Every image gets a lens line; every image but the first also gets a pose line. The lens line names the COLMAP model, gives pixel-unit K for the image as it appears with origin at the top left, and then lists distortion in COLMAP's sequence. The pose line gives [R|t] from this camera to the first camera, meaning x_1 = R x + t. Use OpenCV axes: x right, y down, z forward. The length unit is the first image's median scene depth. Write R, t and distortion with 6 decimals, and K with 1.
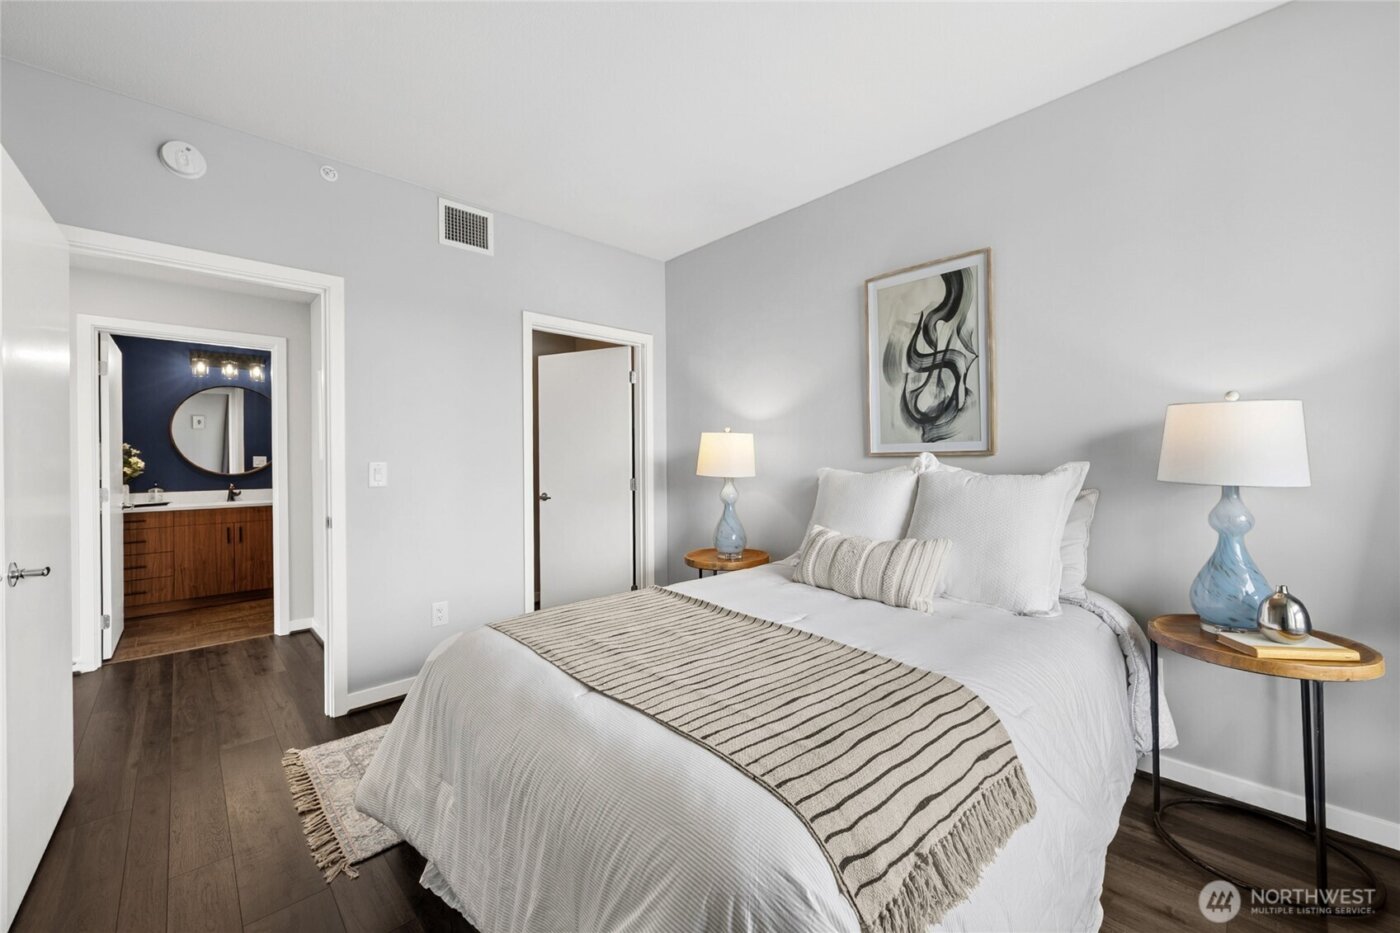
lens RADIAL K [[542.5, 0, 691.1], [0, 542.5, 469.0], [0, 0, 1]] dist [-0.012500, -0.000194]
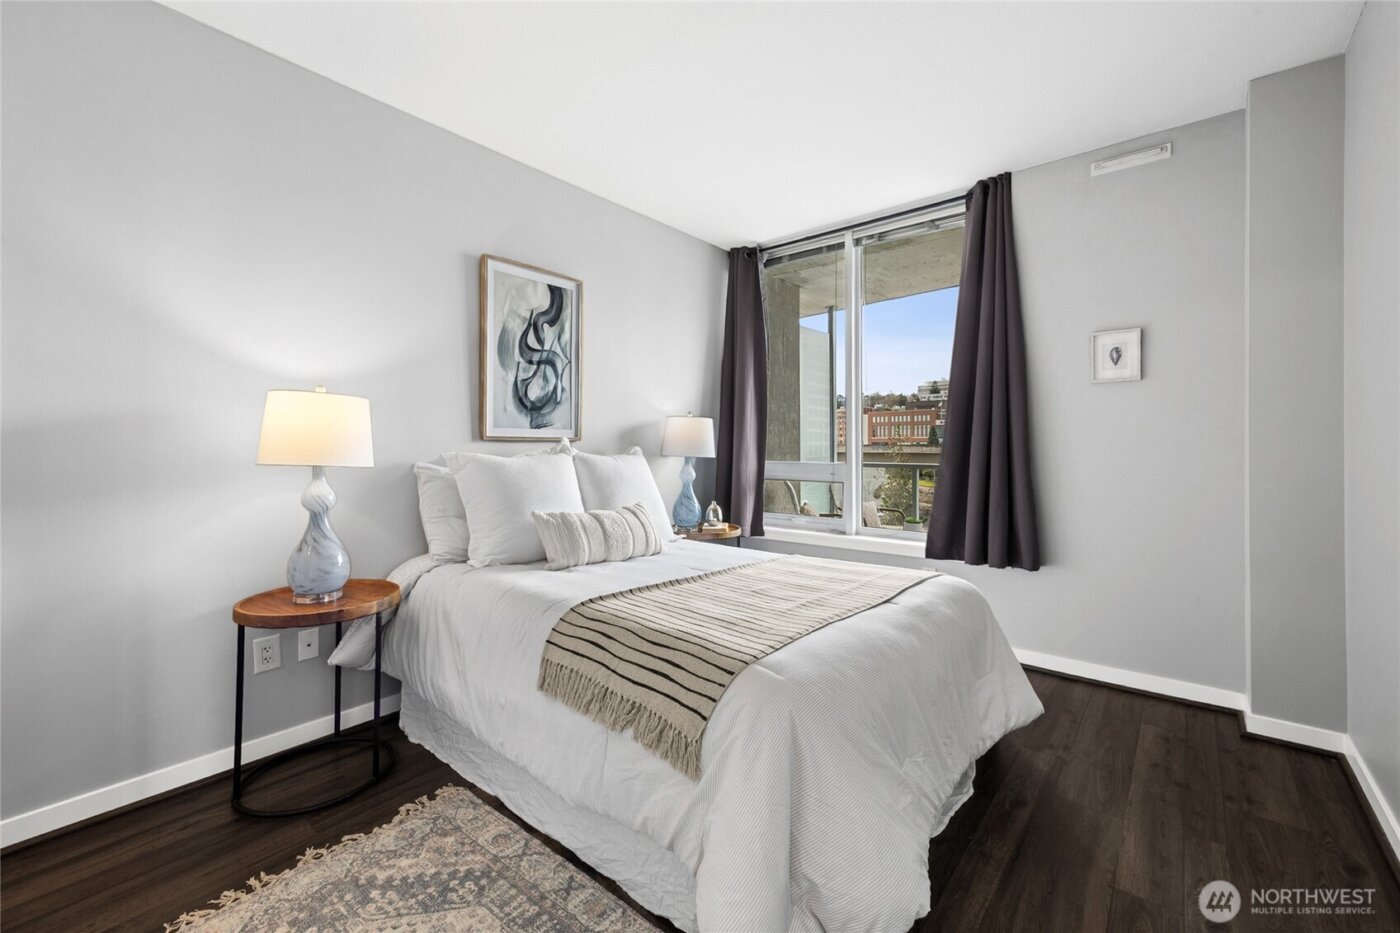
lens RADIAL K [[556.4, 0, 710.8], [0, 556.4, 461.9], [0, 0, 1]] dist [-0.001042, -0.000092]
pose [[-0.098262, -0.020487, 0.994950, -0.758698], [0.008598, 0.999733, 0.021434, -0.002026], [-0.995123, 0.010661, -0.098059, 0.769850]]
